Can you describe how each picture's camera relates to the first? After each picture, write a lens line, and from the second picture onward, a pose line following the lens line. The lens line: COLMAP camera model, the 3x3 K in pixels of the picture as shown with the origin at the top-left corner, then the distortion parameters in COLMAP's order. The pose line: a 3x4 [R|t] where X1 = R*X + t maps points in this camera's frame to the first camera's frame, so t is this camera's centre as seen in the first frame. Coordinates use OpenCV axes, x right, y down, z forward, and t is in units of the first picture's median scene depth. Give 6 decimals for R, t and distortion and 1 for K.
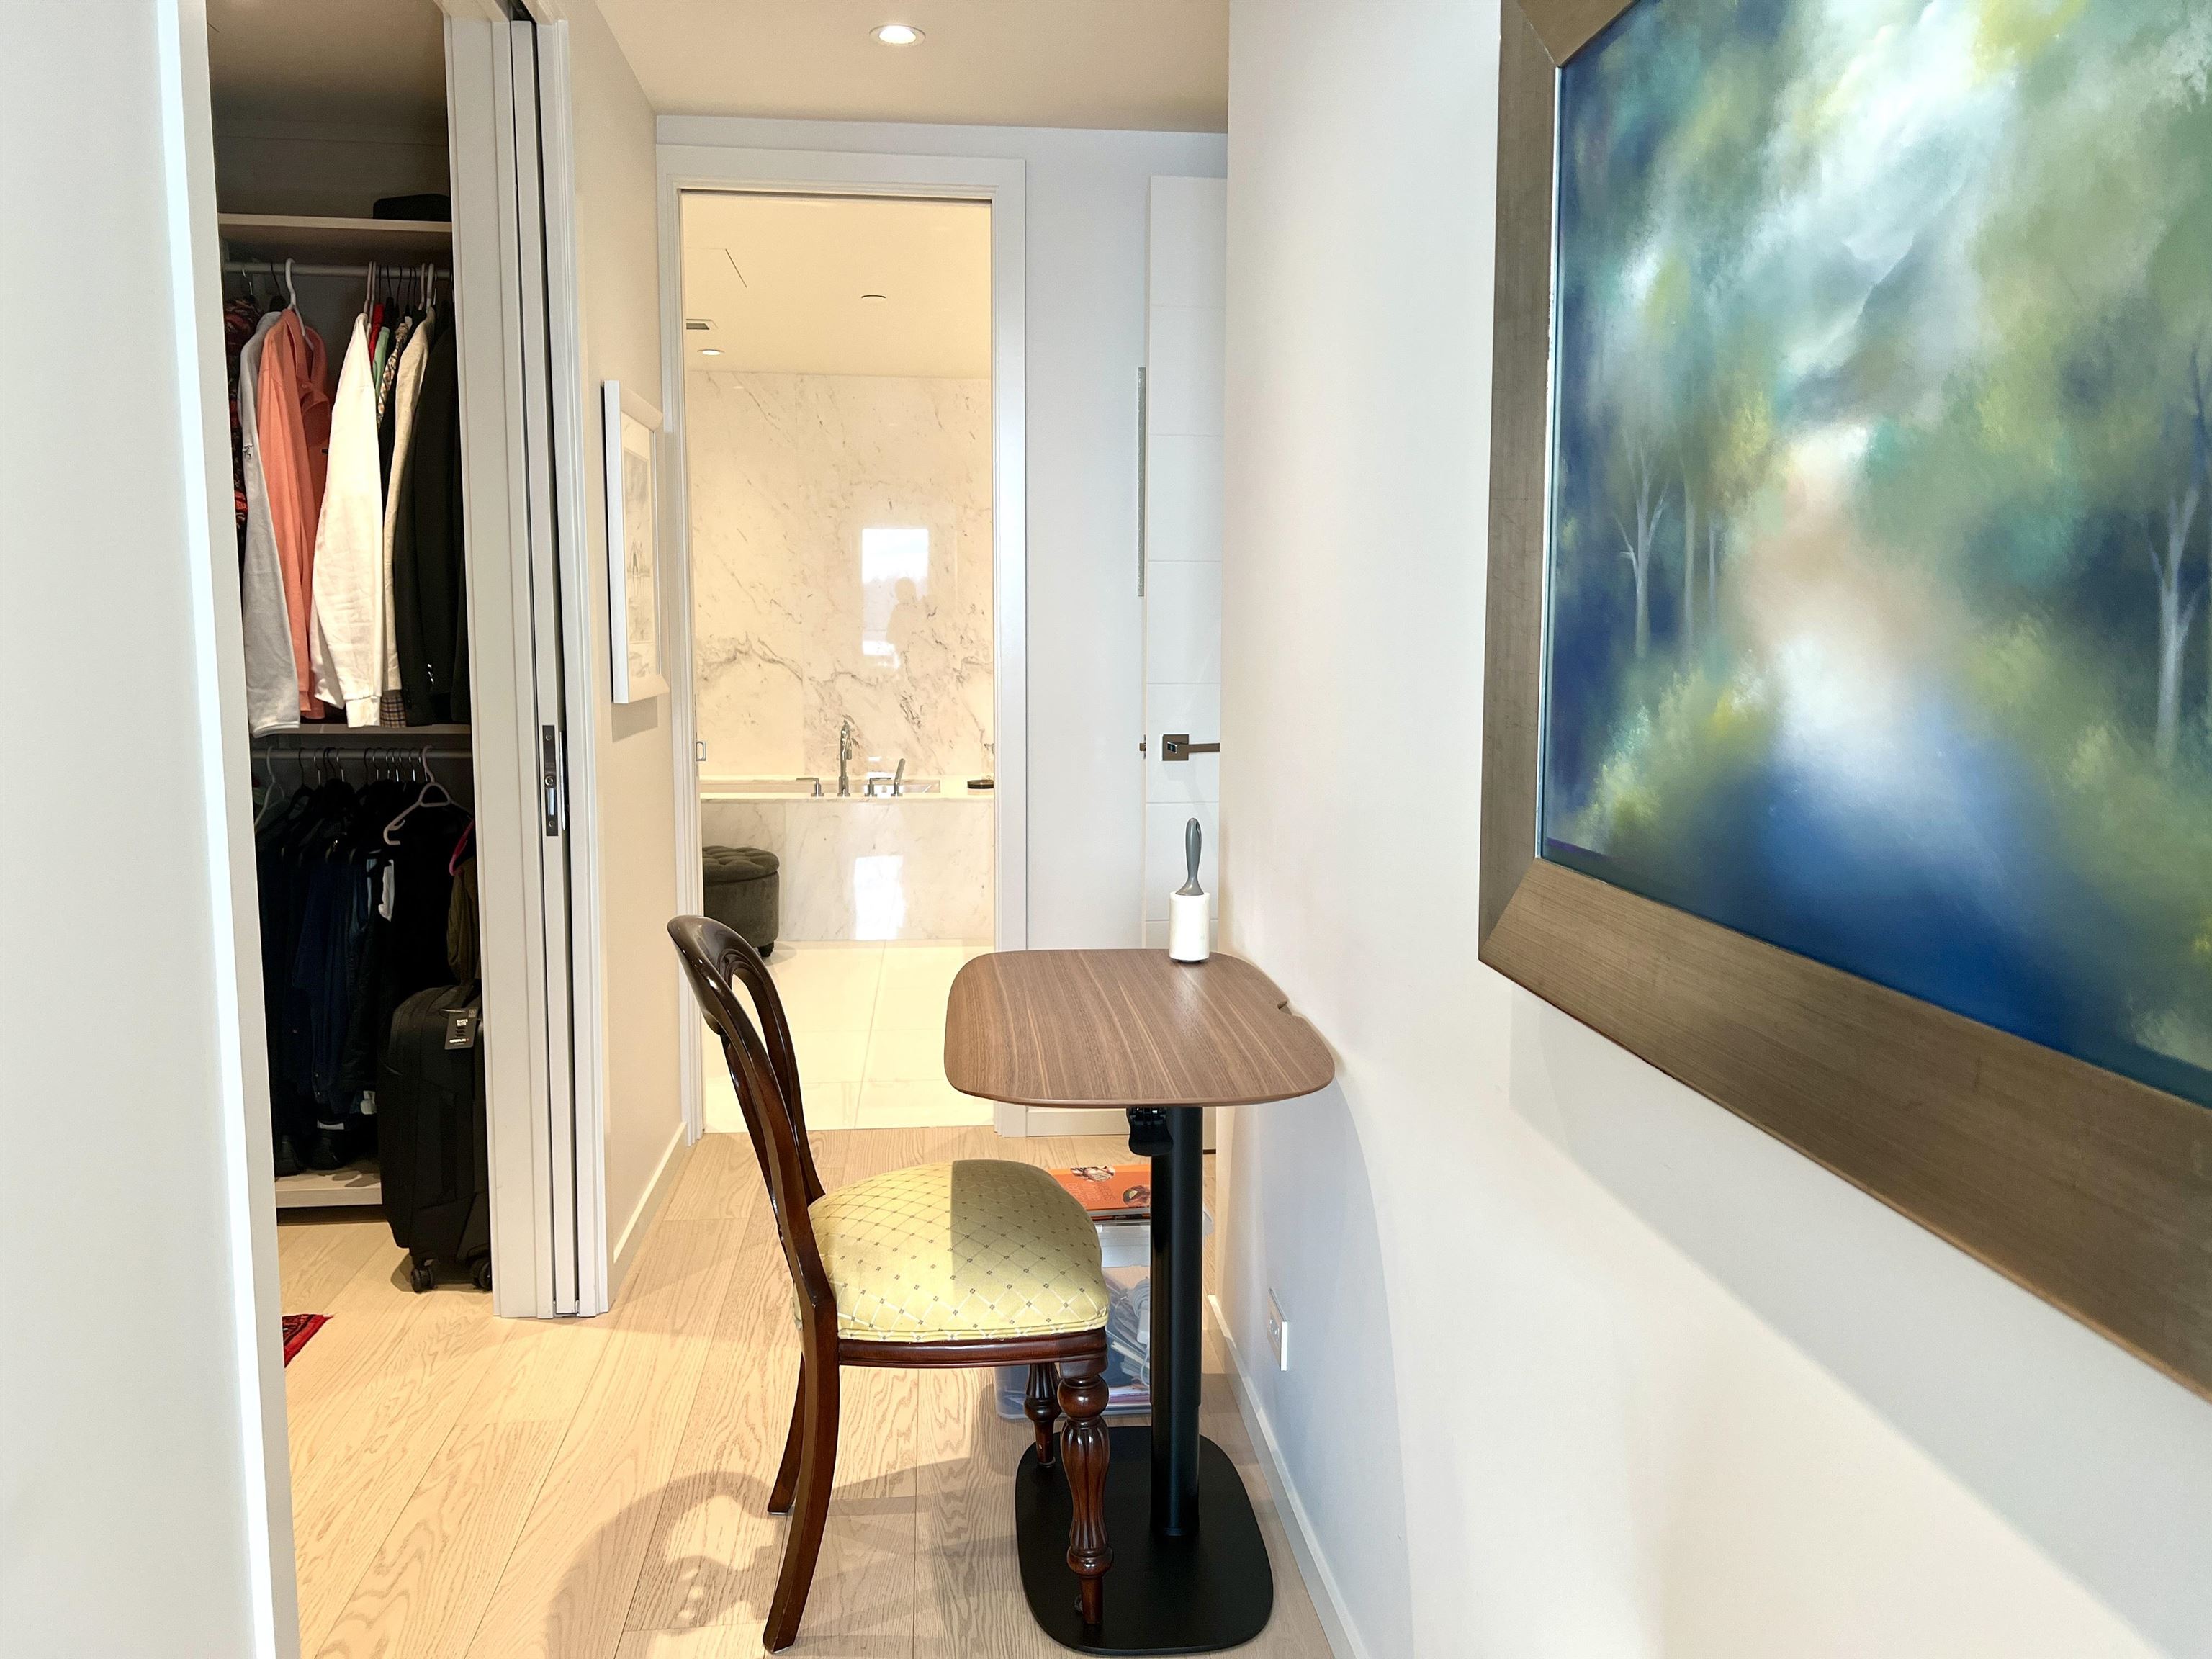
lens RADIAL K [[1645.6, 0, 1106.4], [0, 1645.6, 844.9], [0, 0, 1]] dist [0.098217, 0.001732]
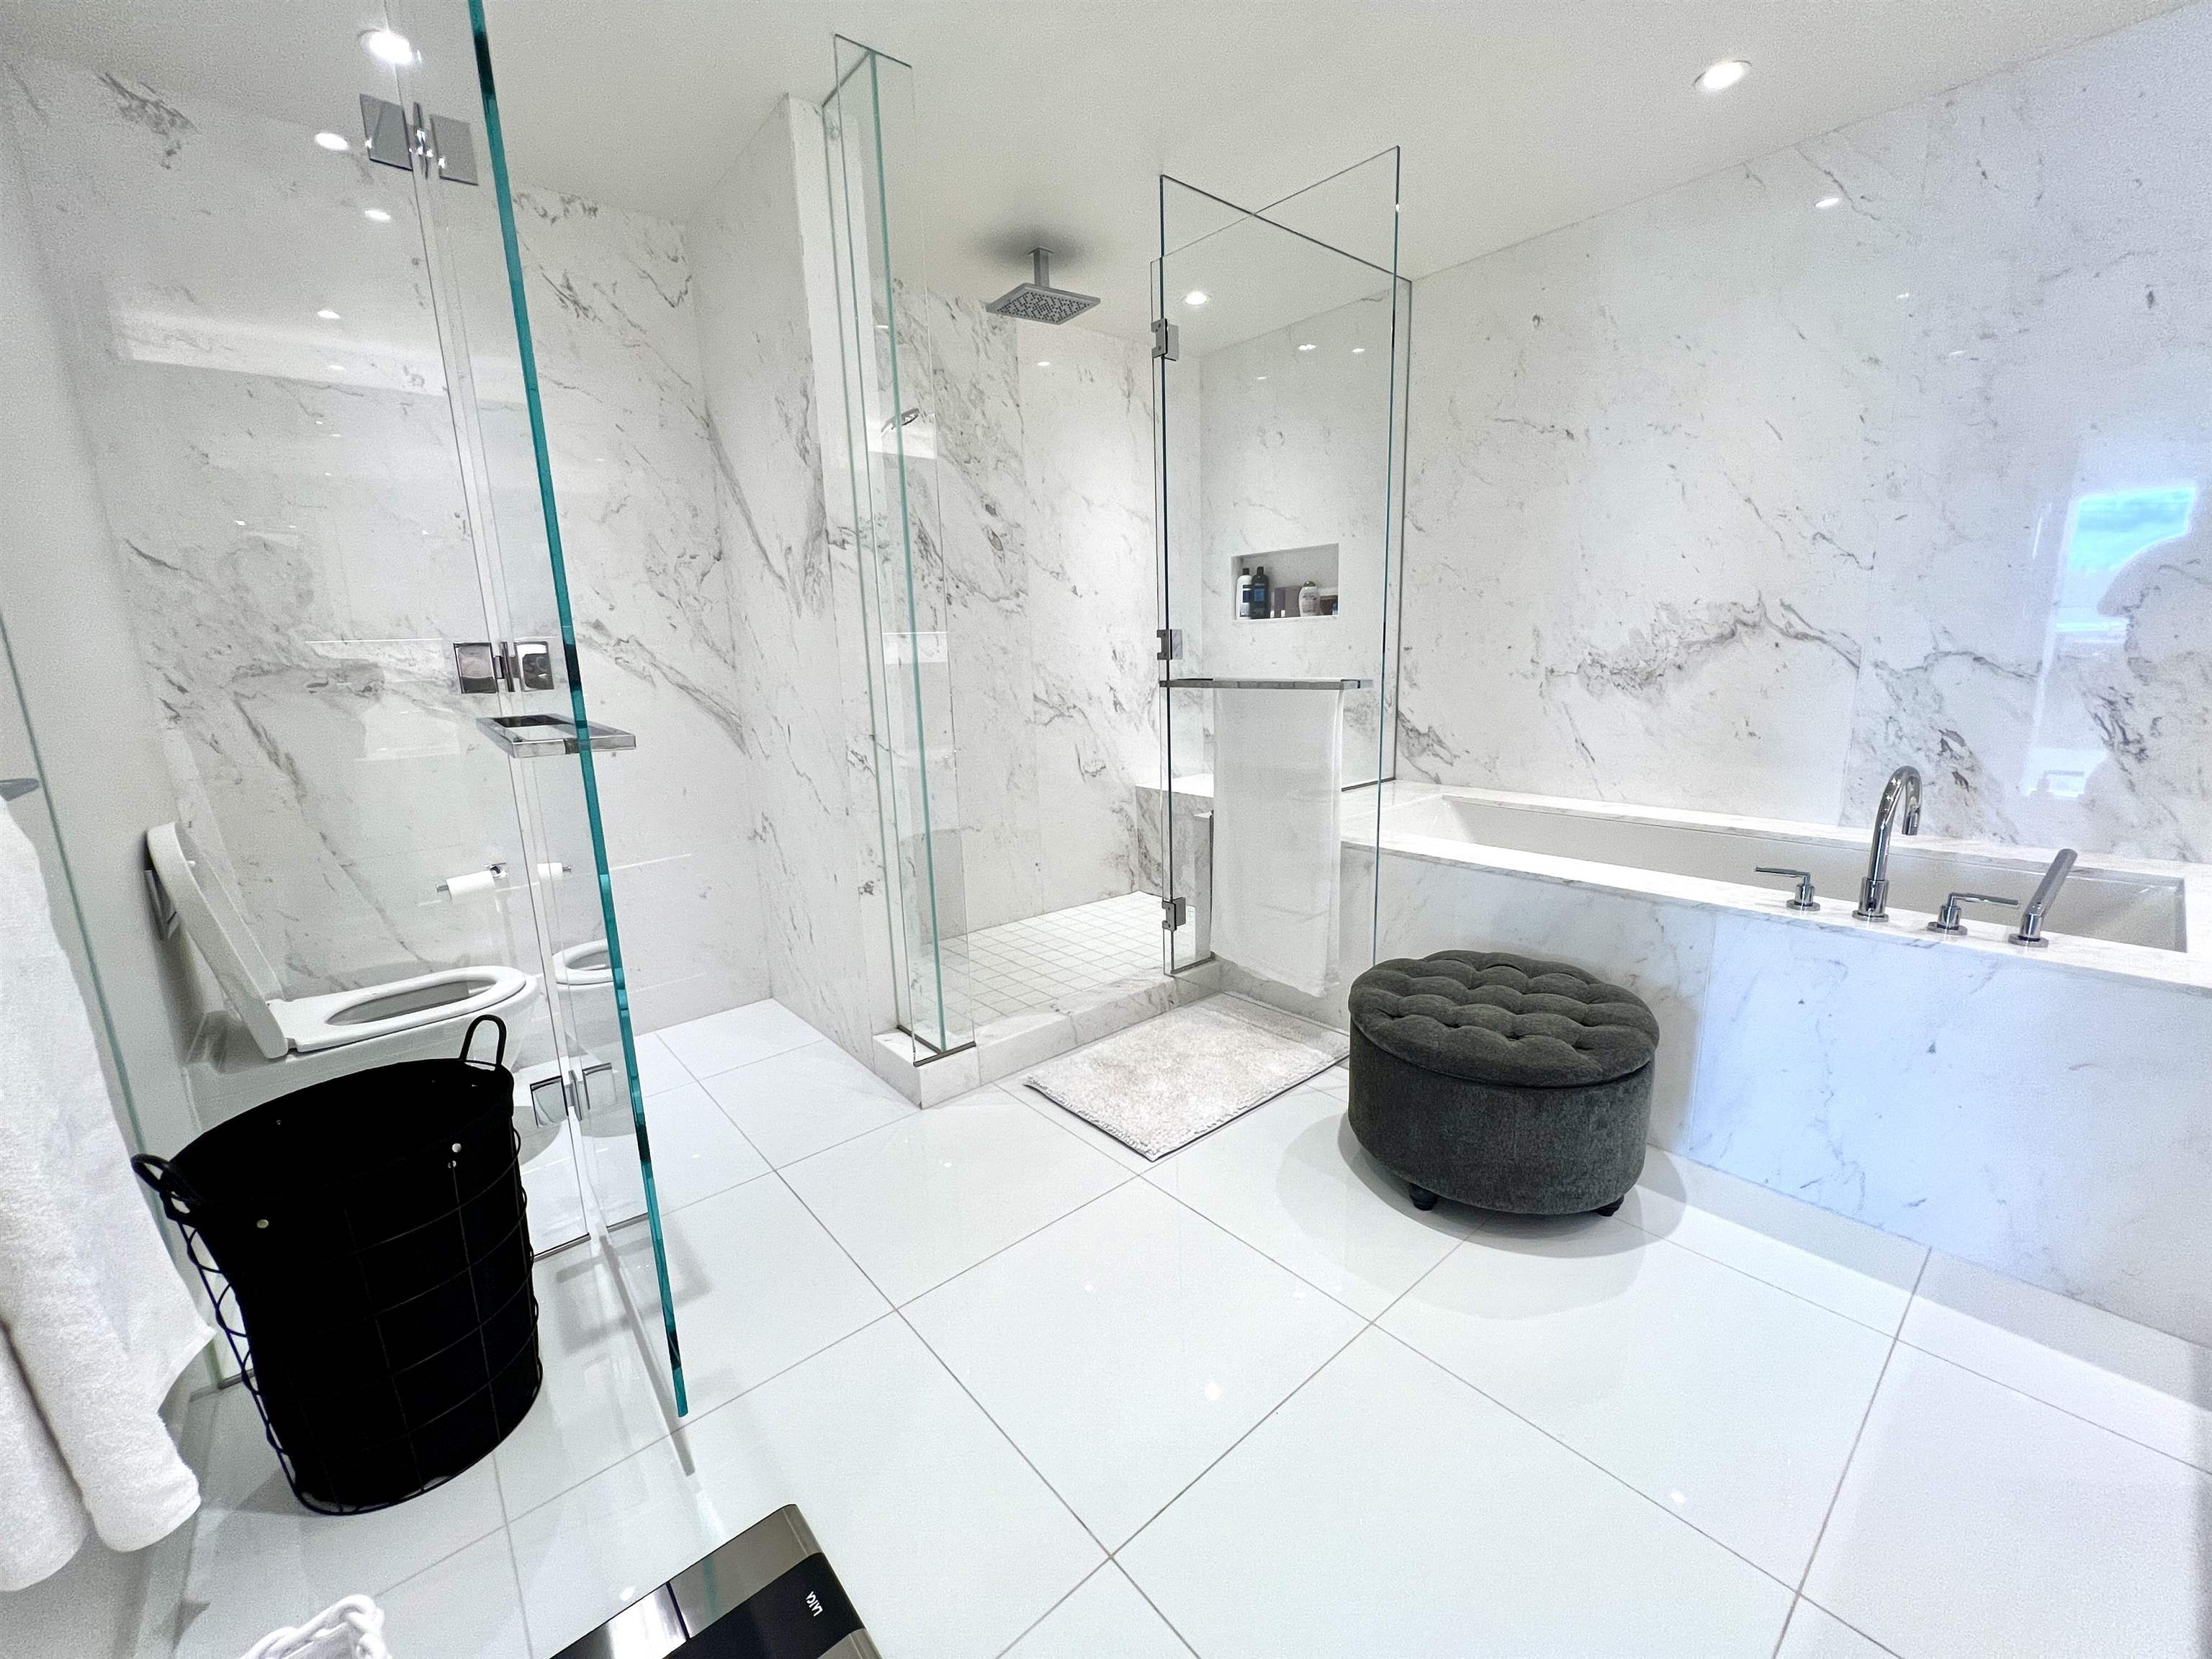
lens RADIAL K [[890.0, 0, 1093.6], [0, 890.0, 830.9], [0, 0, 1]] dist [-0.005597, 0.001432]
pose [[0.561508, 0.143484, -0.814936, -0.071191], [-0.065540, 0.989469, 0.129055, -0.065112], [0.824872, -0.019054, 0.564999, 0.596558]]
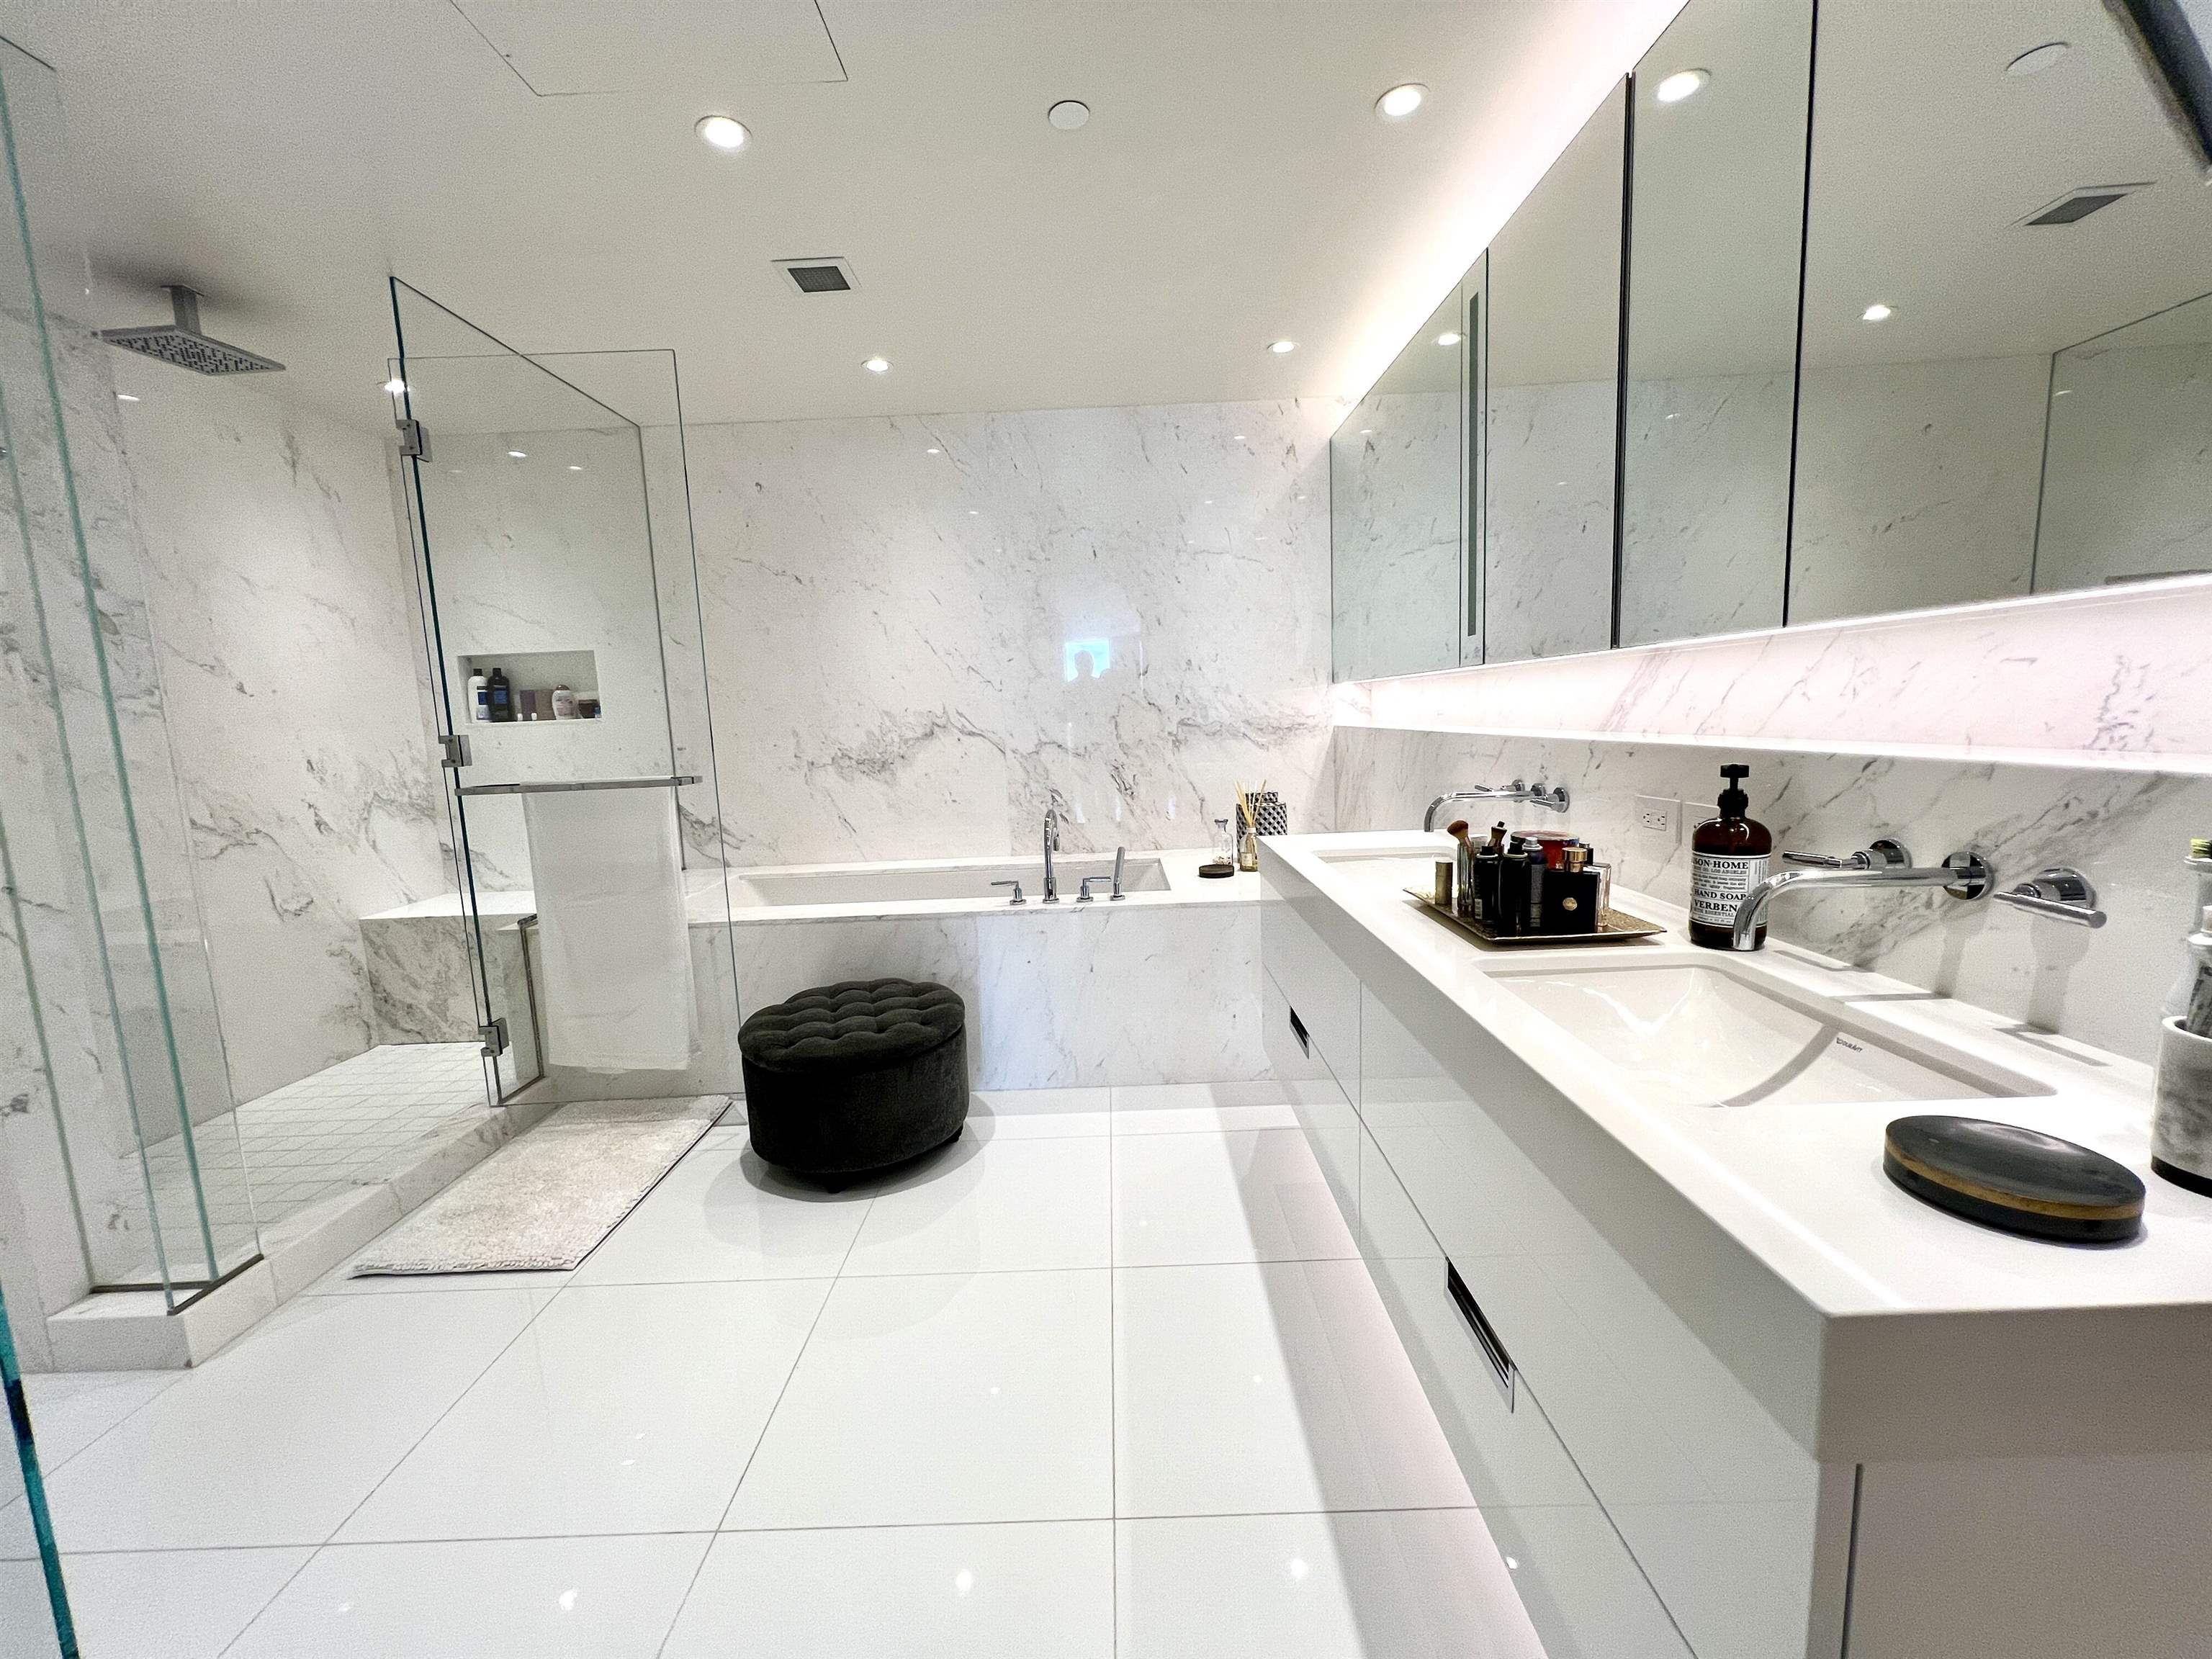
lens RADIAL K [[890.0, 0, 1104.7], [0, 890.0, 835.6], [0, 0, 1]] dist [-0.005597, 0.001432]
pose [[0.993041, -0.033264, -0.112974, -0.075409], [0.035122, 0.999278, 0.014492, -0.059467], [0.112411, -0.018359, 0.993492, 0.518532]]
